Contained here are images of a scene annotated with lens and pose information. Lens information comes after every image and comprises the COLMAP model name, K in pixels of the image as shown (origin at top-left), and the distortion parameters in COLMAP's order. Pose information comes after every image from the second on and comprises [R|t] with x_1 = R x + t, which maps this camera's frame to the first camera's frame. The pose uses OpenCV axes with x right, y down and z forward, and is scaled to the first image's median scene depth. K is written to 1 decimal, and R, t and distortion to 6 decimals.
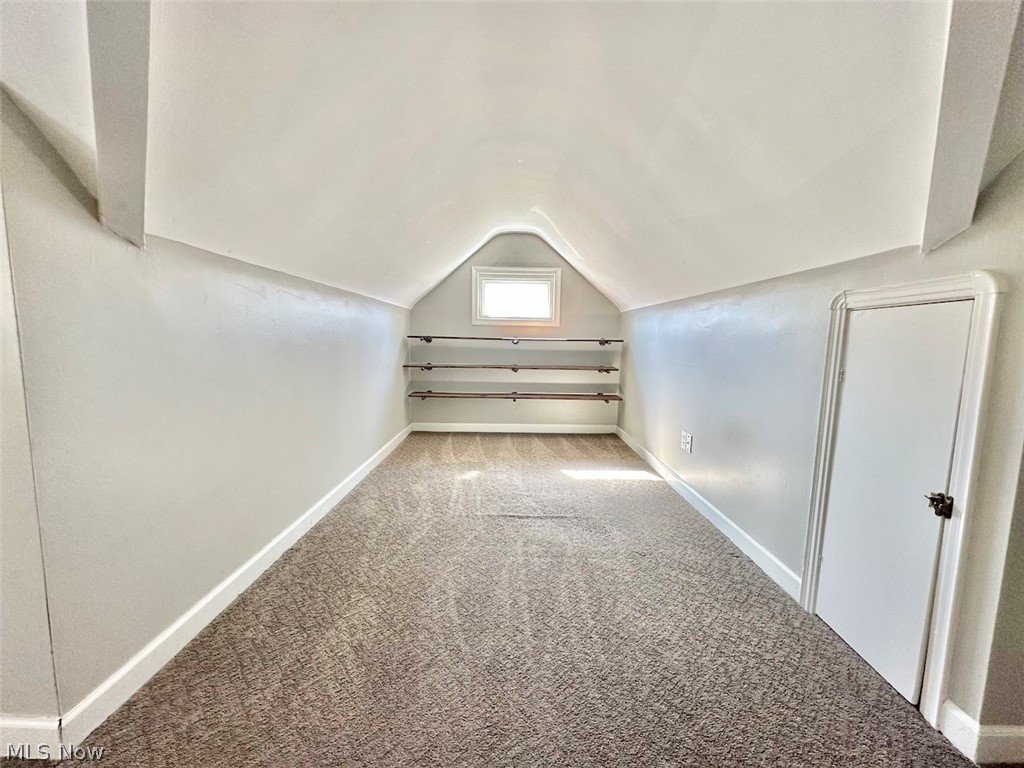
lens RADIAL K [[407.9, 0, 509.4], [0, 407.9, 385.3], [0, 0, 1]] dist [-0.003106, 0.000134]
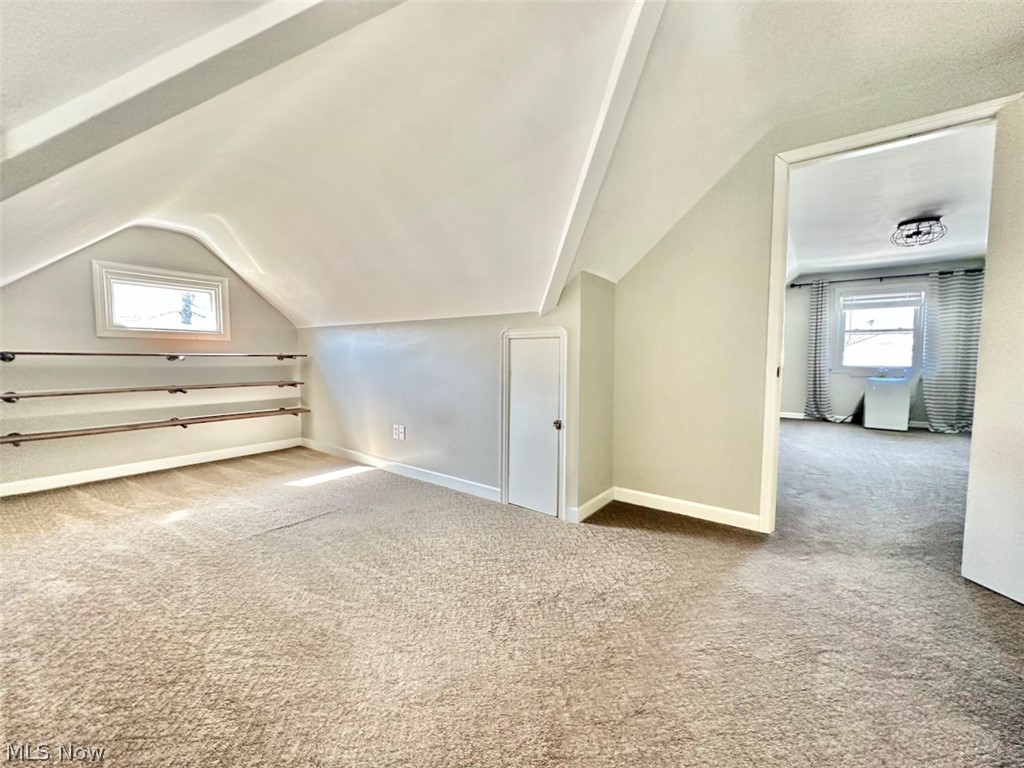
lens RADIAL K [[407.9, 0, 512.7], [0, 407.9, 384.6], [0, 0, 1]] dist [-0.003106, 0.000134]
pose [[0.601531, -0.067846, 0.795963, -0.344676], [0.094406, 0.995442, 0.013505, 0.003194], [-0.793251, 0.067020, 0.605195, -0.084299]]
